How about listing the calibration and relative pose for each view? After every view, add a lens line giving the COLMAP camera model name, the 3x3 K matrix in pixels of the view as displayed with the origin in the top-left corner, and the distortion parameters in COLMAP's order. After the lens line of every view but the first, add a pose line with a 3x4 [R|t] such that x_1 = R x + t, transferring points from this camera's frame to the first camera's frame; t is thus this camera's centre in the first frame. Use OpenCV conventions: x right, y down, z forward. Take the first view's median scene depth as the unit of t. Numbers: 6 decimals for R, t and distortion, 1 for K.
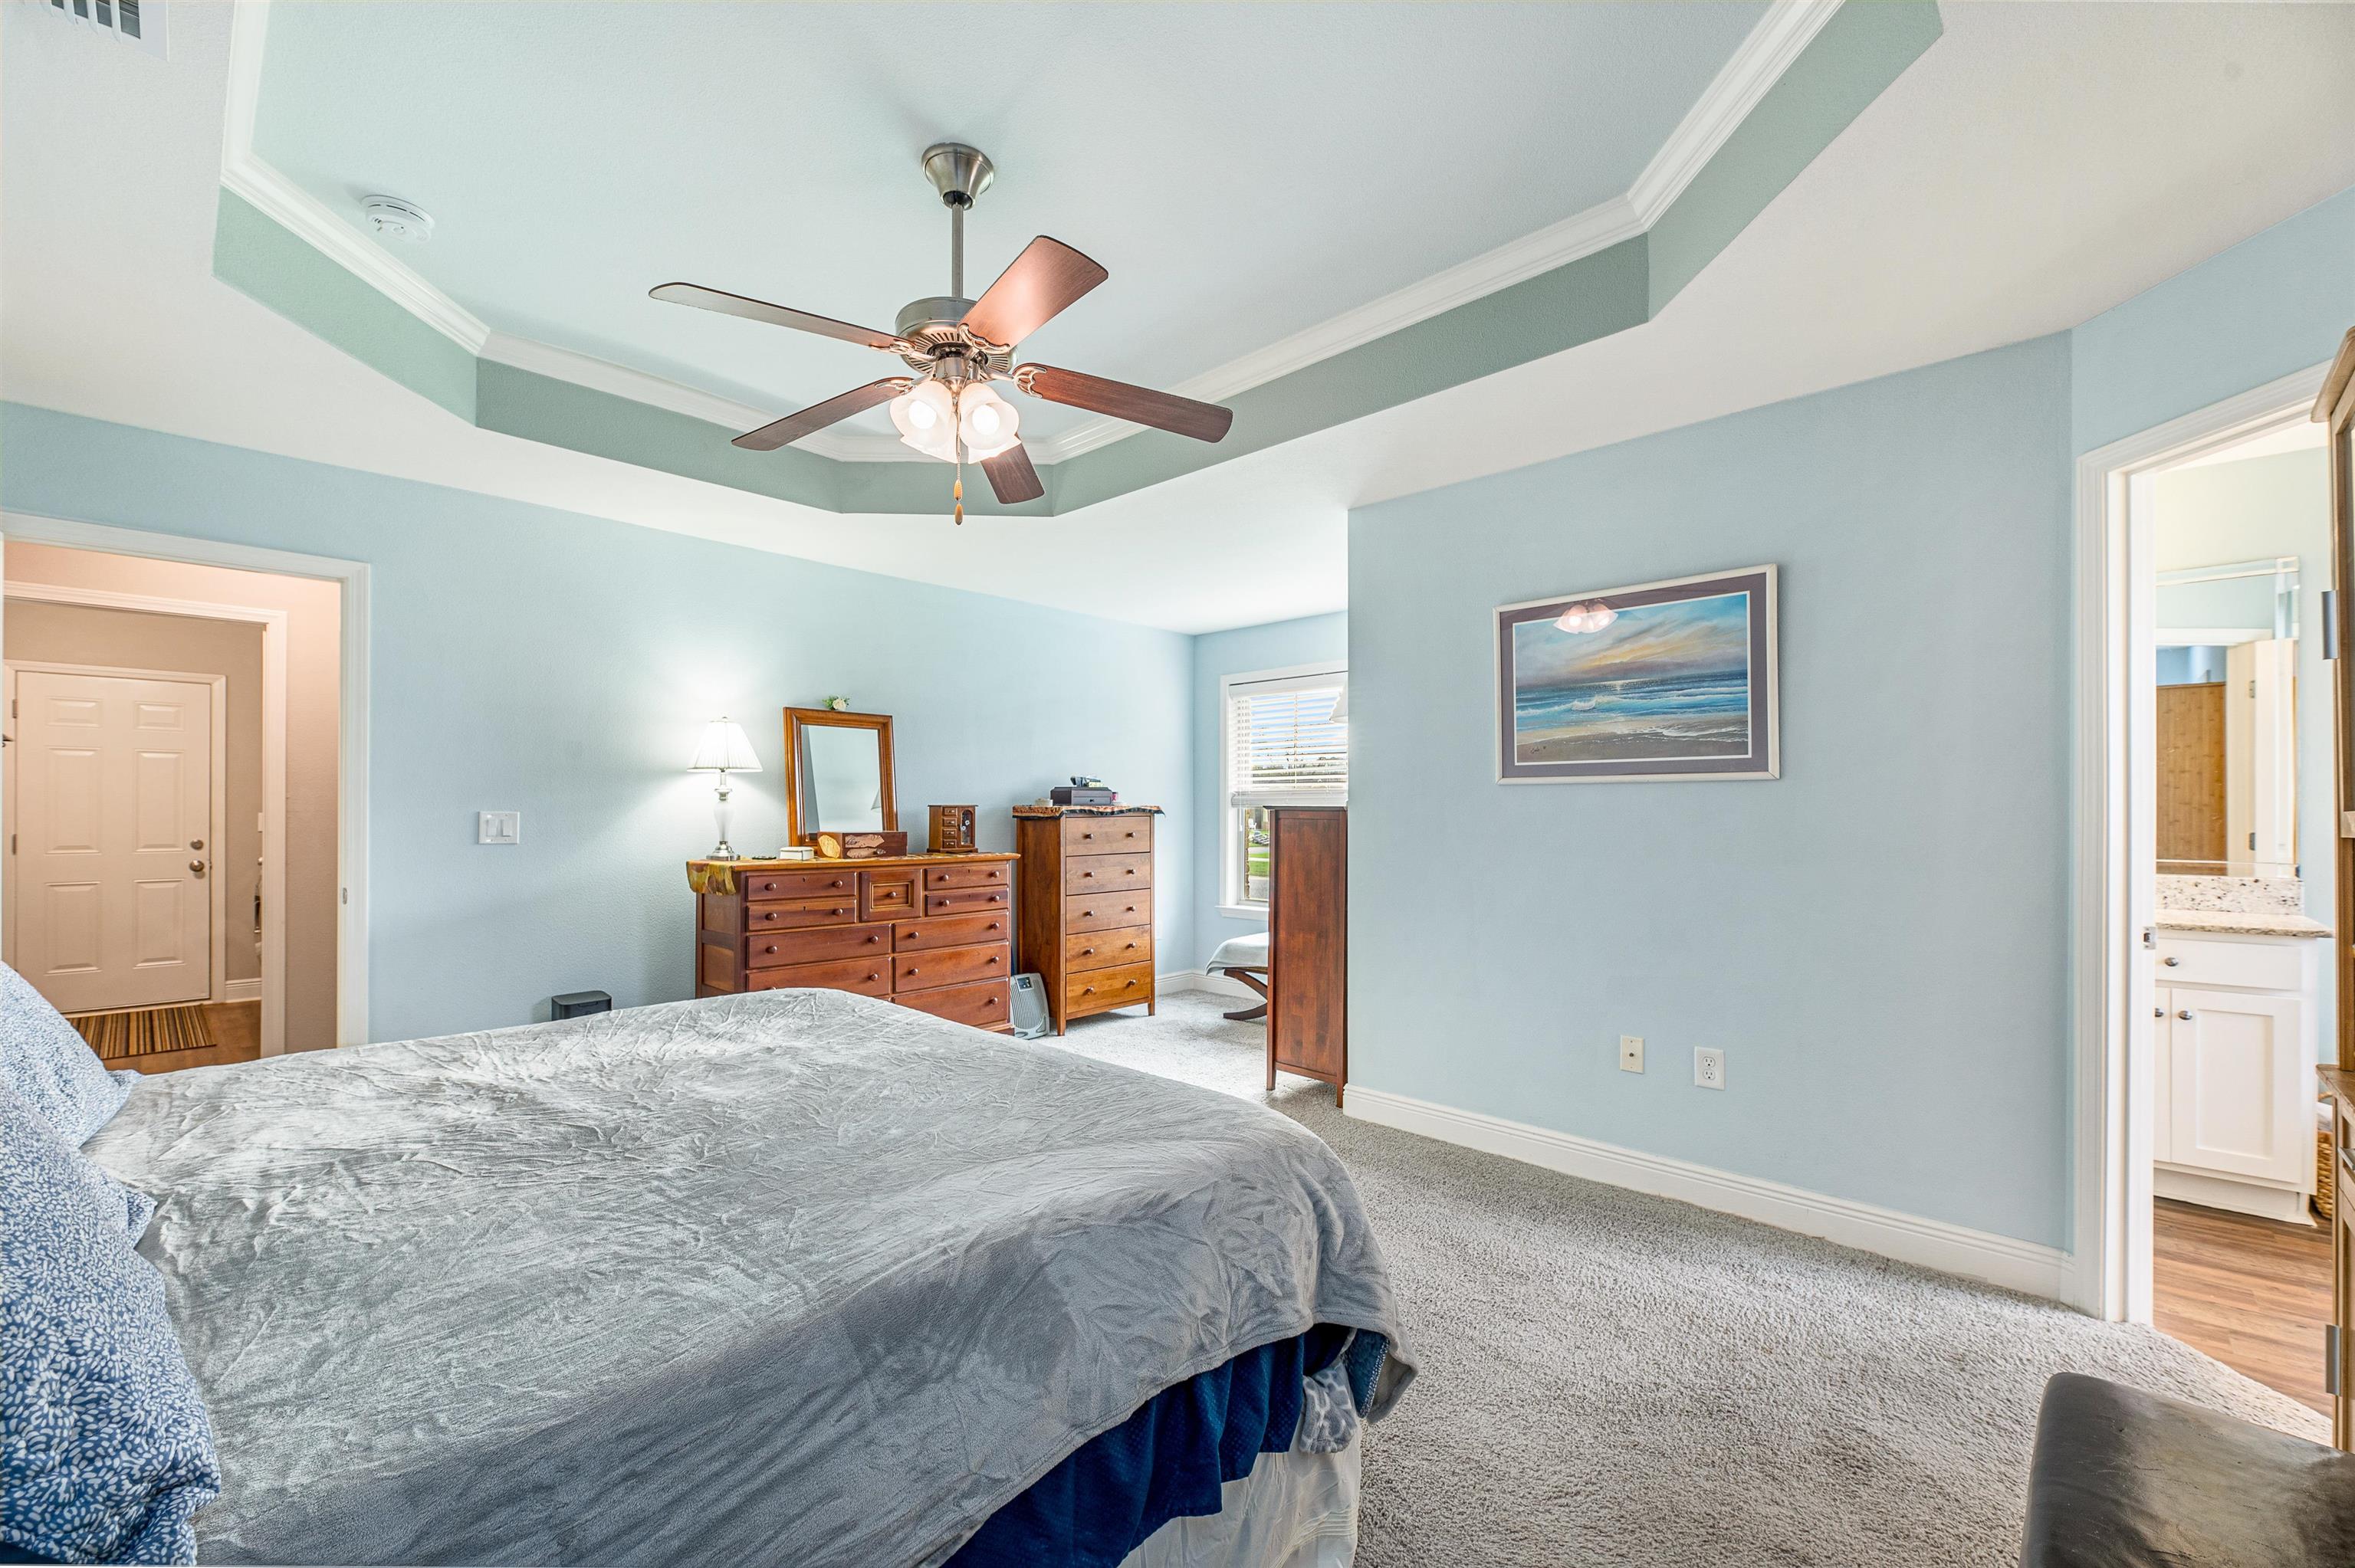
lens RADIAL K [[969.8, 0, 1184.8], [0, 969.8, 803.4], [0, 0, 1]] dist [0.000311, -0.000338]
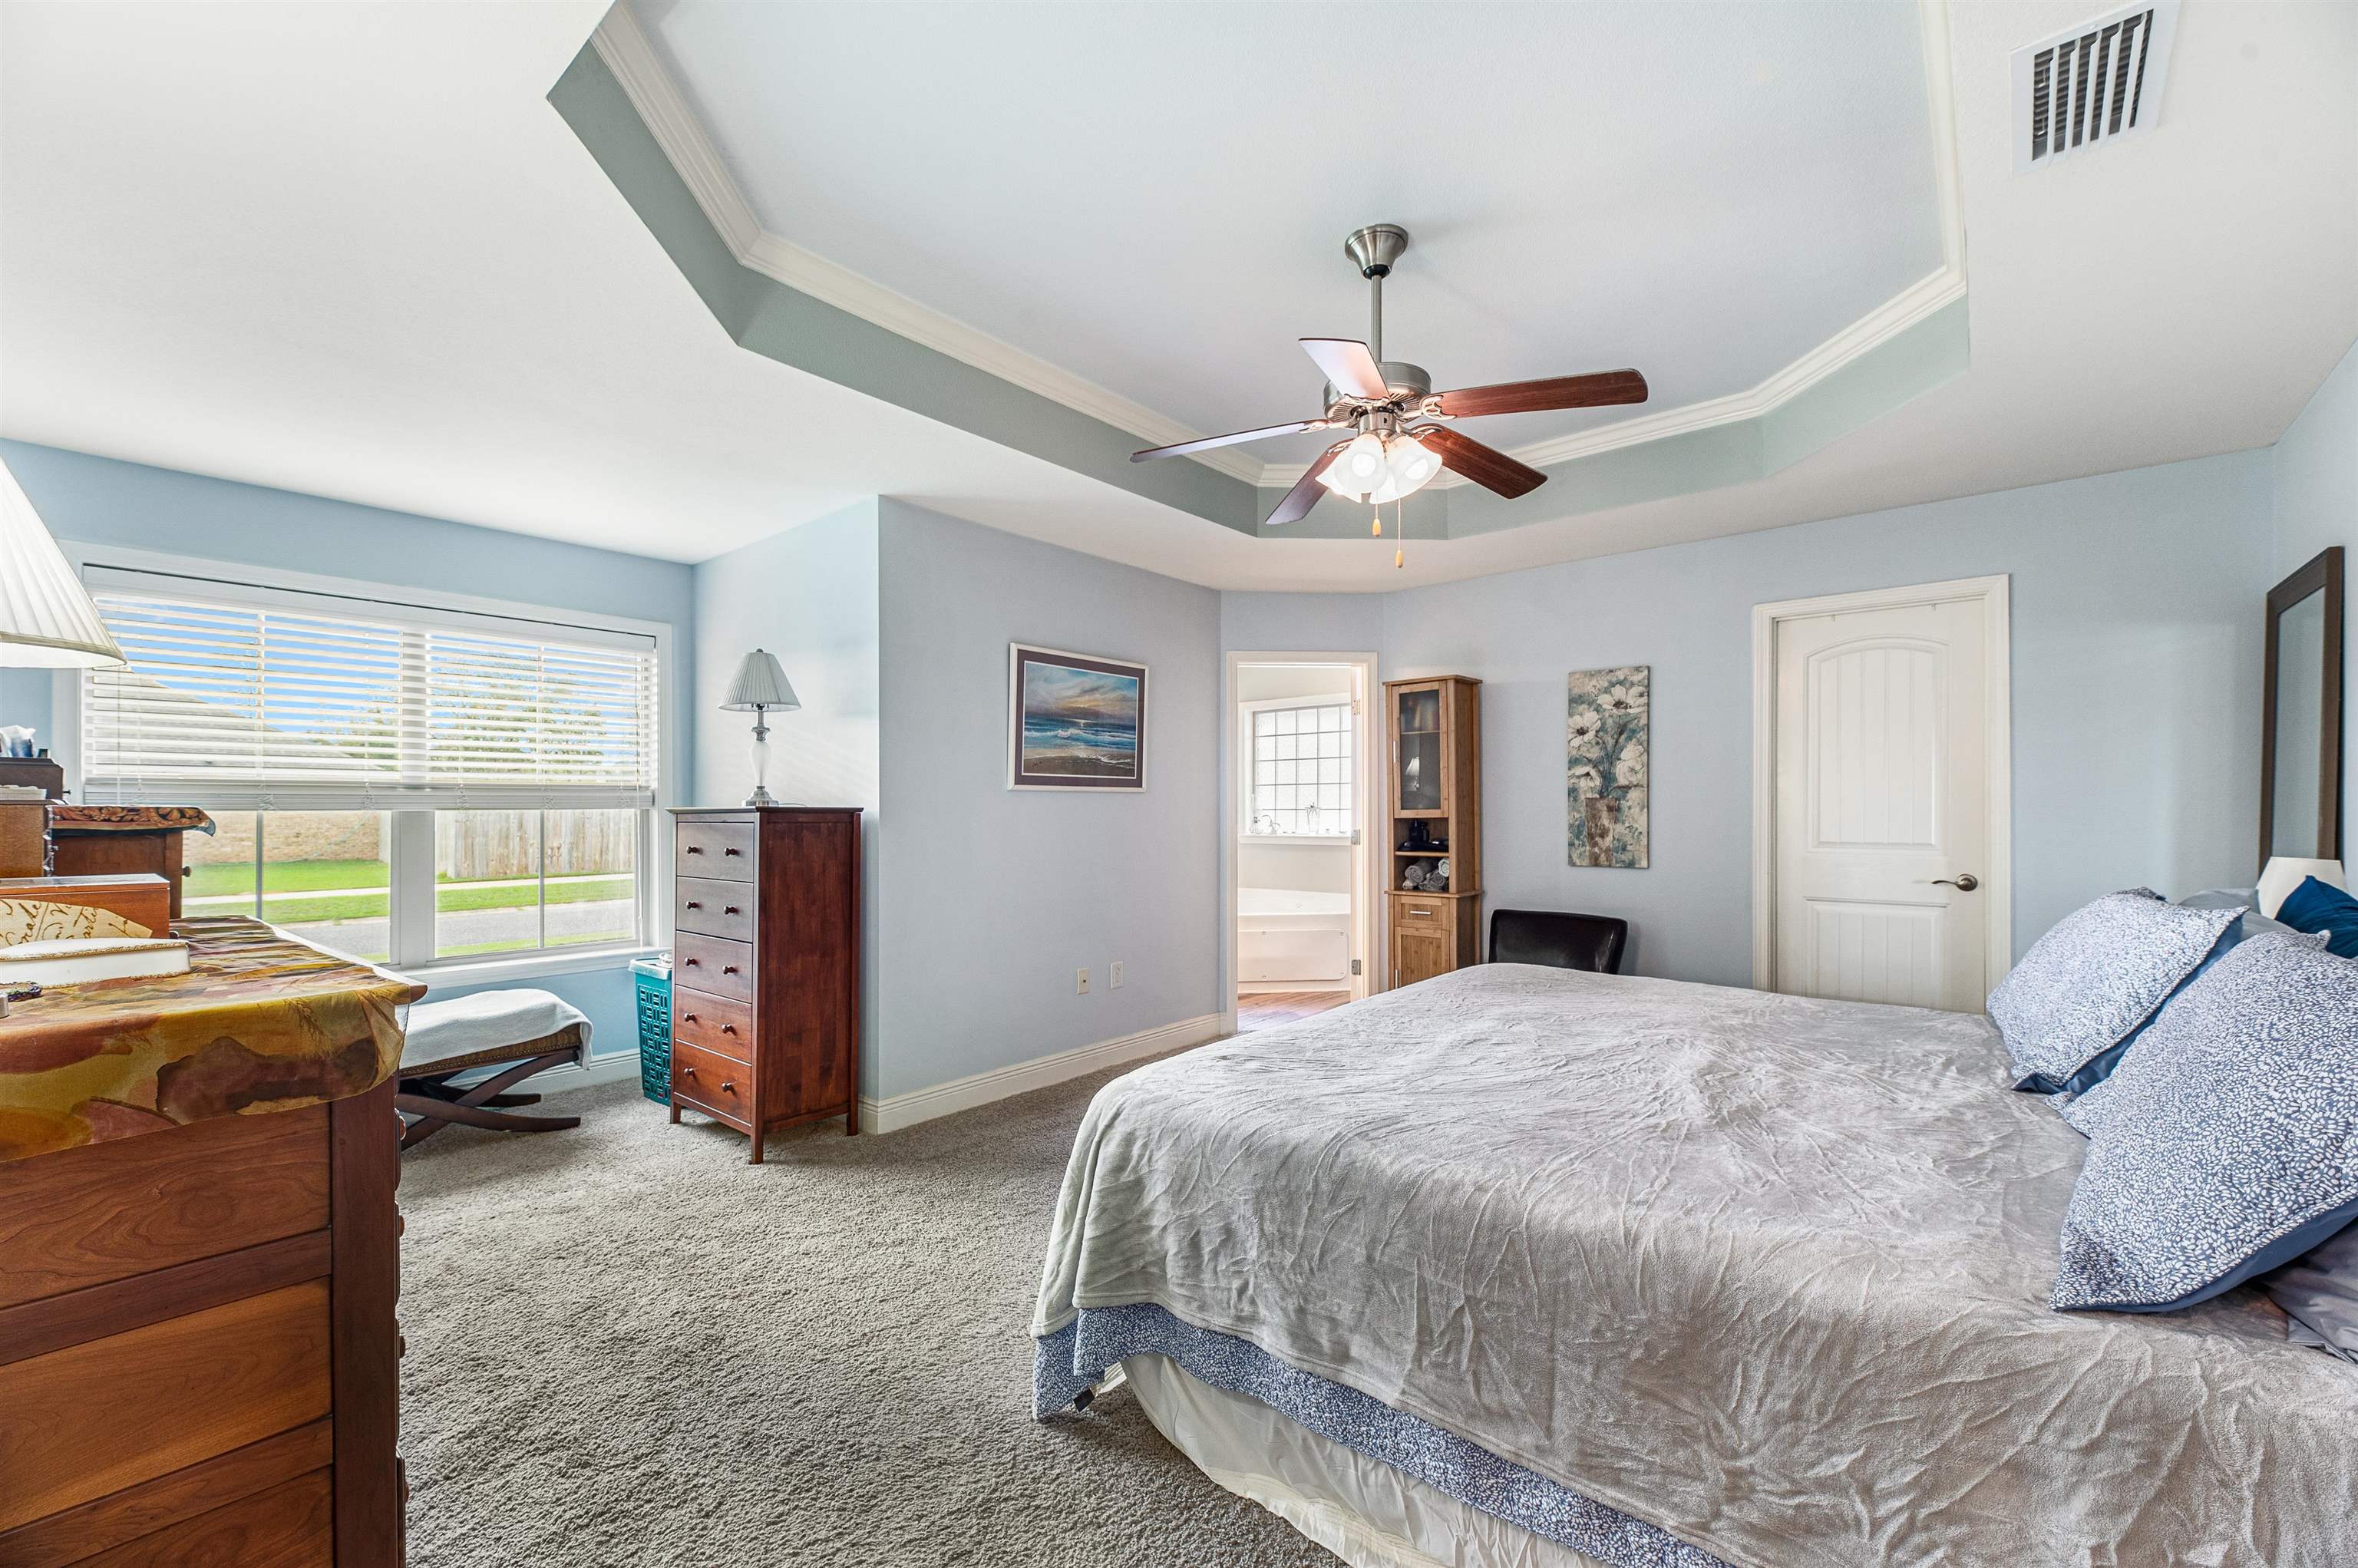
lens RADIAL K [[973.8, 0, 1187.5], [0, 973.8, 800.1], [0, 0, 1]] dist [0.000559, -0.000613]
pose [[-0.071481, 0.007757, 0.997412, -0.972391], [-0.007219, 0.999940, -0.008294, 0.001819], [-0.997416, -0.007793, -0.071421, 0.934025]]
